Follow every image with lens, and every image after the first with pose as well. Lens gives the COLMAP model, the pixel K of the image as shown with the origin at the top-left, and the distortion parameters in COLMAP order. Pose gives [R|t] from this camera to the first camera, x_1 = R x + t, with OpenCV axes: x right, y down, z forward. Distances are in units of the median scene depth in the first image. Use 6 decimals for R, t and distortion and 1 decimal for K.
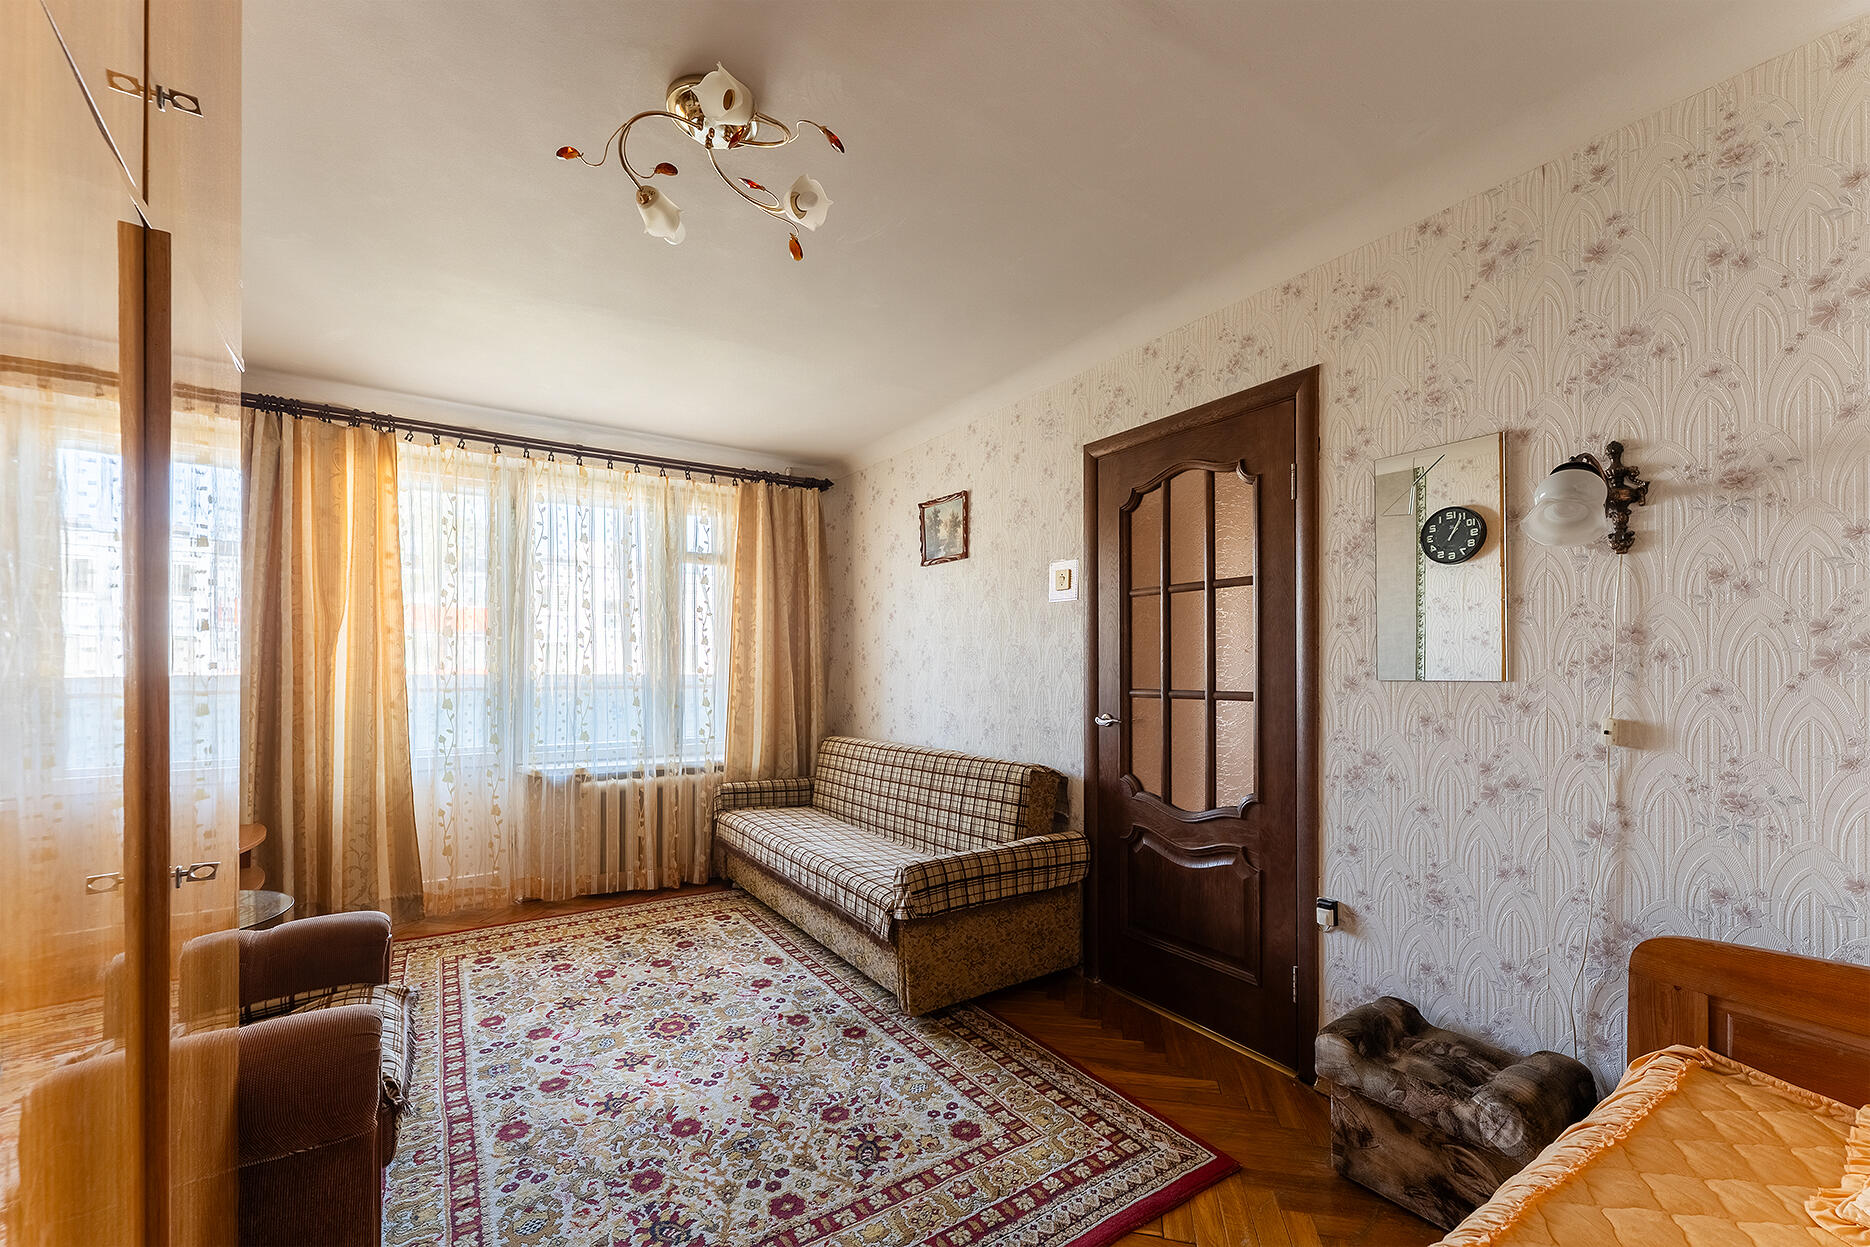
lens RADIAL K [[751.9, 0, 913.5], [0, 751.9, 670.1], [0, 0, 1]] dist [-0.002037, -0.000060]
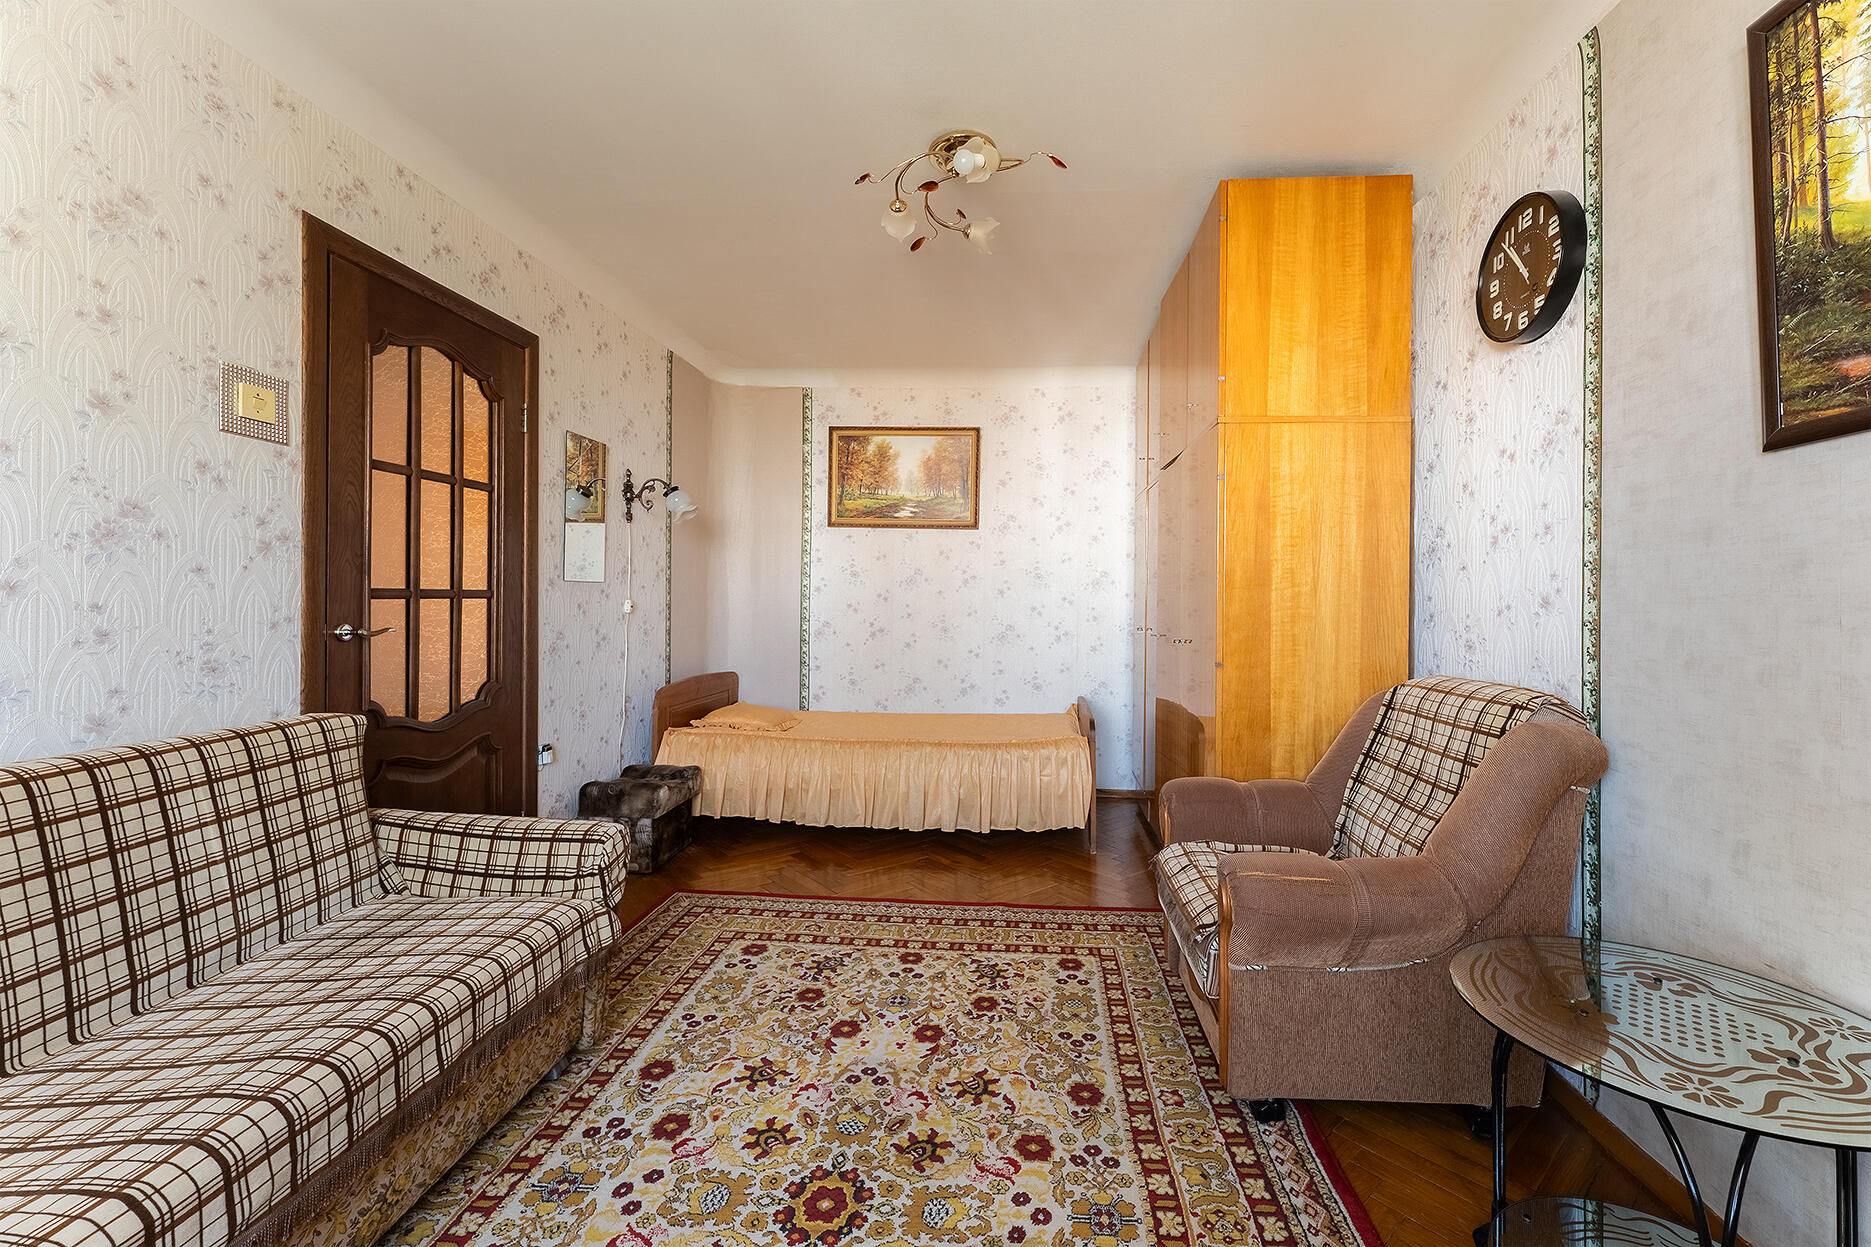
lens RADIAL K [[752.3, 0, 964.4], [0, 752.3, 594.1], [0, 0, 1]] dist [-0.002037, -0.000060]
pose [[-0.791891, -0.006897, 0.610623, -0.923508], [-0.013106, 0.999898, -0.005702, 0.039034], [-0.610521, -0.012519, -0.791901, 1.734701]]
